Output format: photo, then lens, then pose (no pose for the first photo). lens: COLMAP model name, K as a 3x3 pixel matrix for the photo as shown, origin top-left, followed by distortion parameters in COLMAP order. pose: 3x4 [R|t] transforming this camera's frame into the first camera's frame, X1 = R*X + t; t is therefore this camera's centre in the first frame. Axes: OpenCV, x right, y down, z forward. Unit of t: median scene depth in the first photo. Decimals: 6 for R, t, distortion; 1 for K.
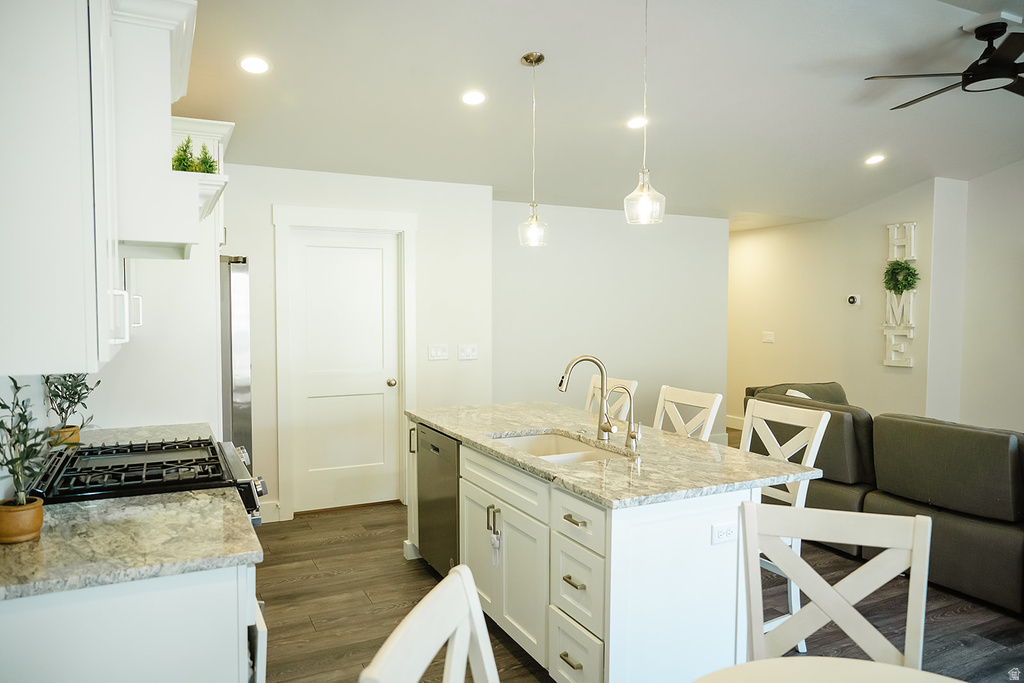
lens RADIAL K [[698.5, 0, 507.8], [0, 698.5, 342.6], [0, 0, 1]] dist [-0.037893, 0.040866]
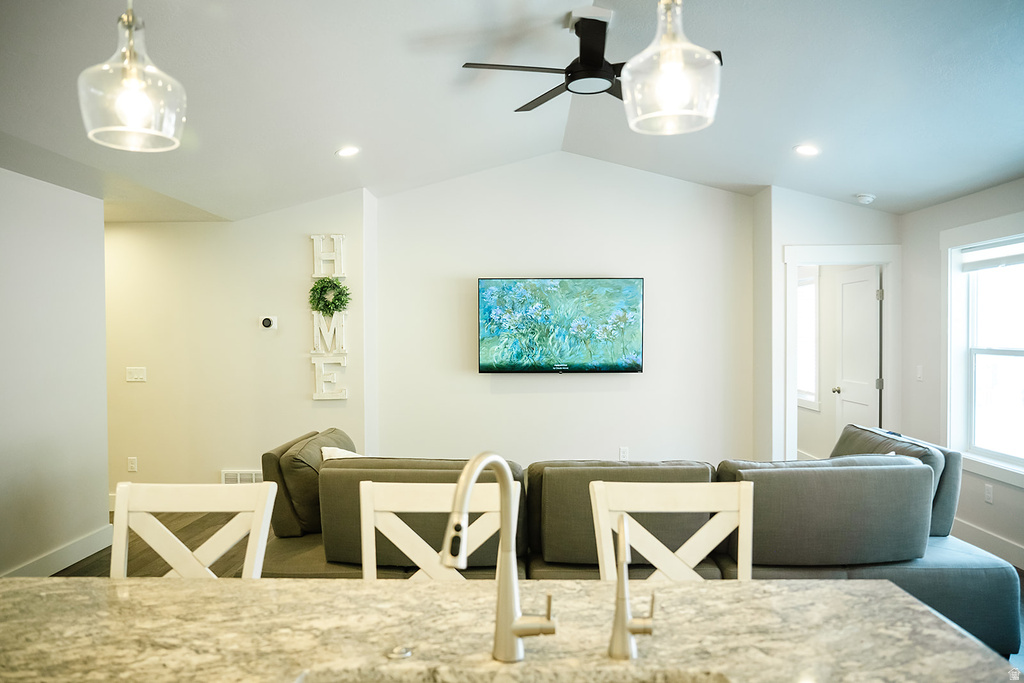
lens RADIAL K [[698.5, 0, 494.6], [0, 698.5, 352.1], [0, 0, 1]] dist [-0.037893, 0.040866]
pose [[0.481034, -0.031047, 0.876152, -0.100949], [0.054343, 0.998507, 0.005546, -0.018254], [-0.875016, 0.044945, 0.482003, 0.399463]]
